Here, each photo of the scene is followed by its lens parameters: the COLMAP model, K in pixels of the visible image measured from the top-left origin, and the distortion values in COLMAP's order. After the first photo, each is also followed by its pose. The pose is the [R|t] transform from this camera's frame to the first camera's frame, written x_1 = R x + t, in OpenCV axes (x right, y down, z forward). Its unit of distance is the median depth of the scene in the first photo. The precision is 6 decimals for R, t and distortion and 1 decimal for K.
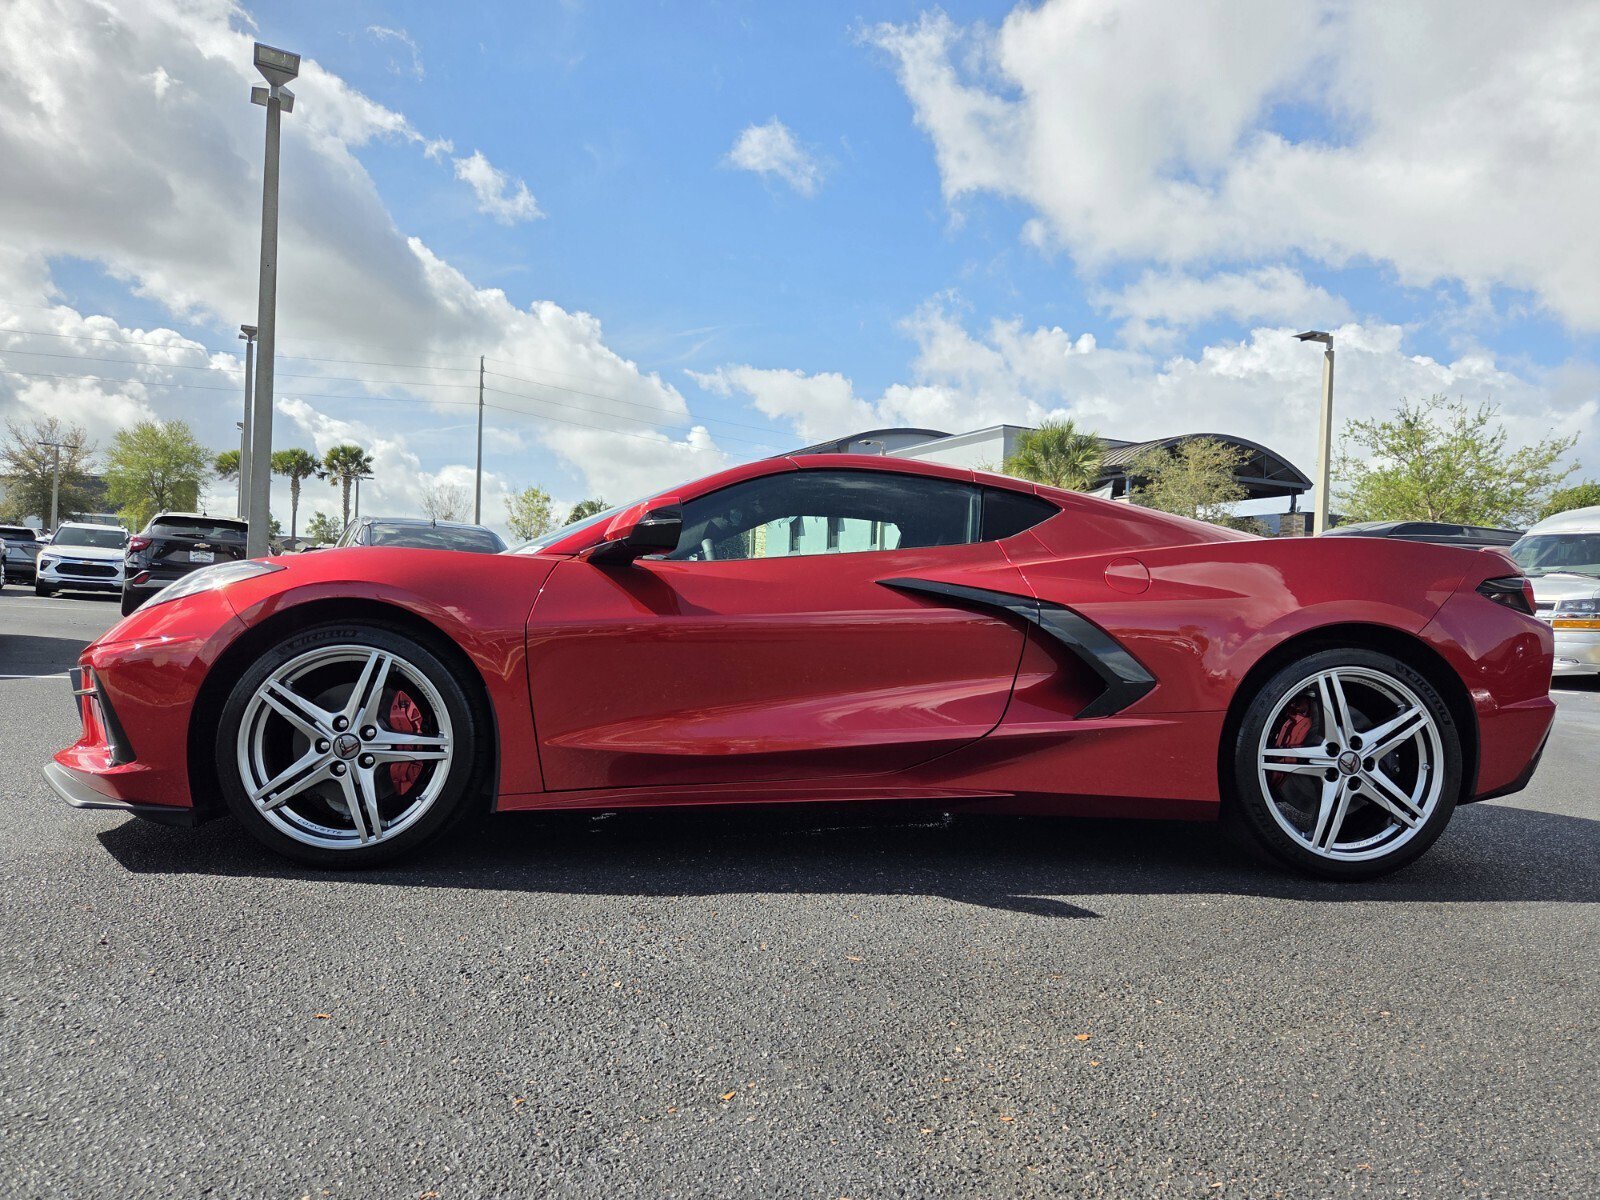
lens RADIAL K [[1073.3, 0, 818.5], [0, 1073.3, 613.7], [0, 0, 1]] dist [0.037494, 0.000083]
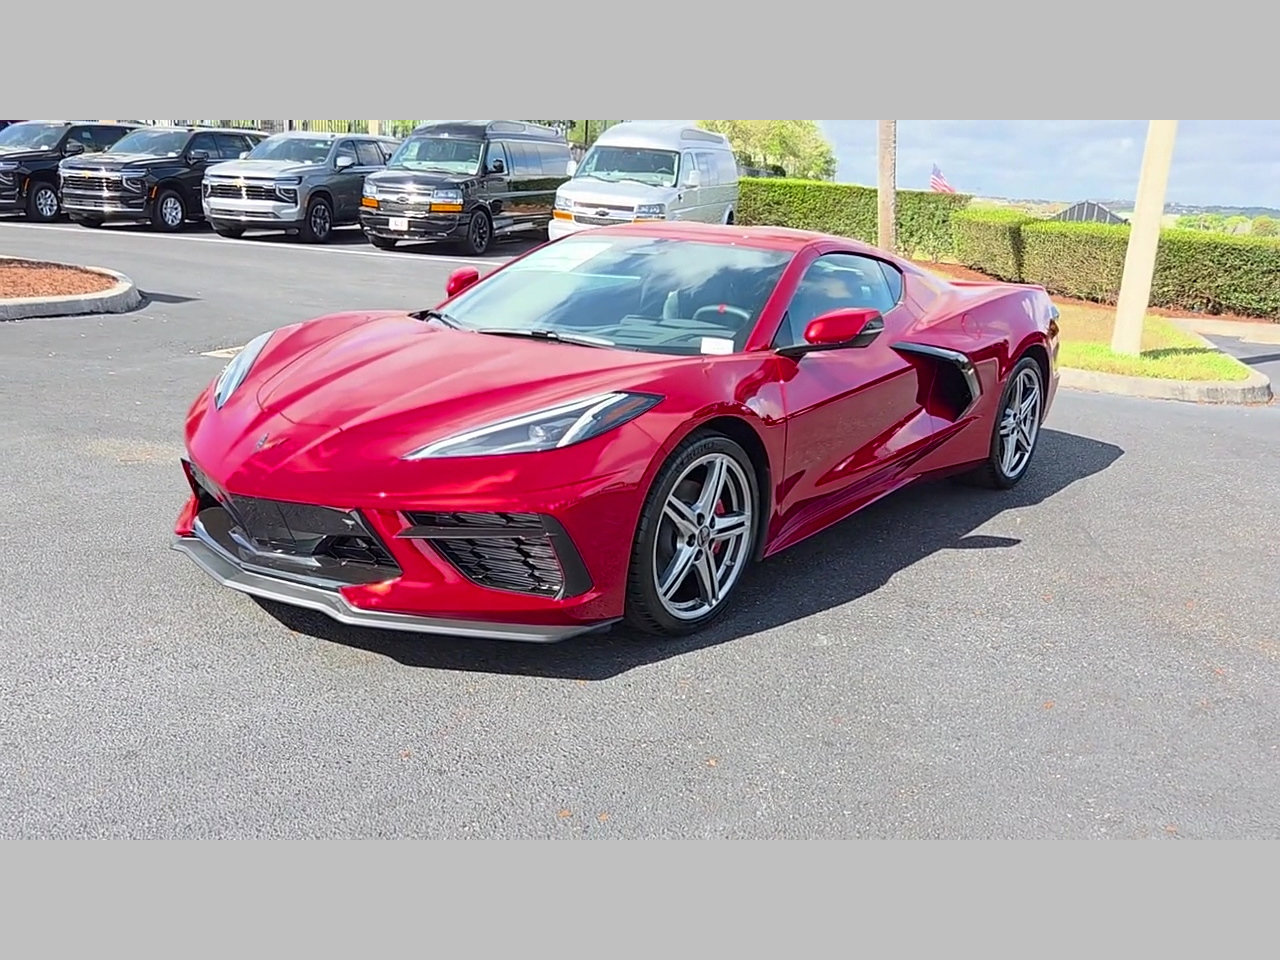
lens RADIAL K [[1088.9, 0, 636.0], [0, 1088.9, 477.5], [0, 0, 1]] dist [0.010673, -0.000161]
pose [[0.706890, -0.173218, 0.685786, -1.281681], [-0.031795, 0.960789, 0.275453, -0.266542], [-0.706609, -0.216519, 0.673664, 0.243929]]
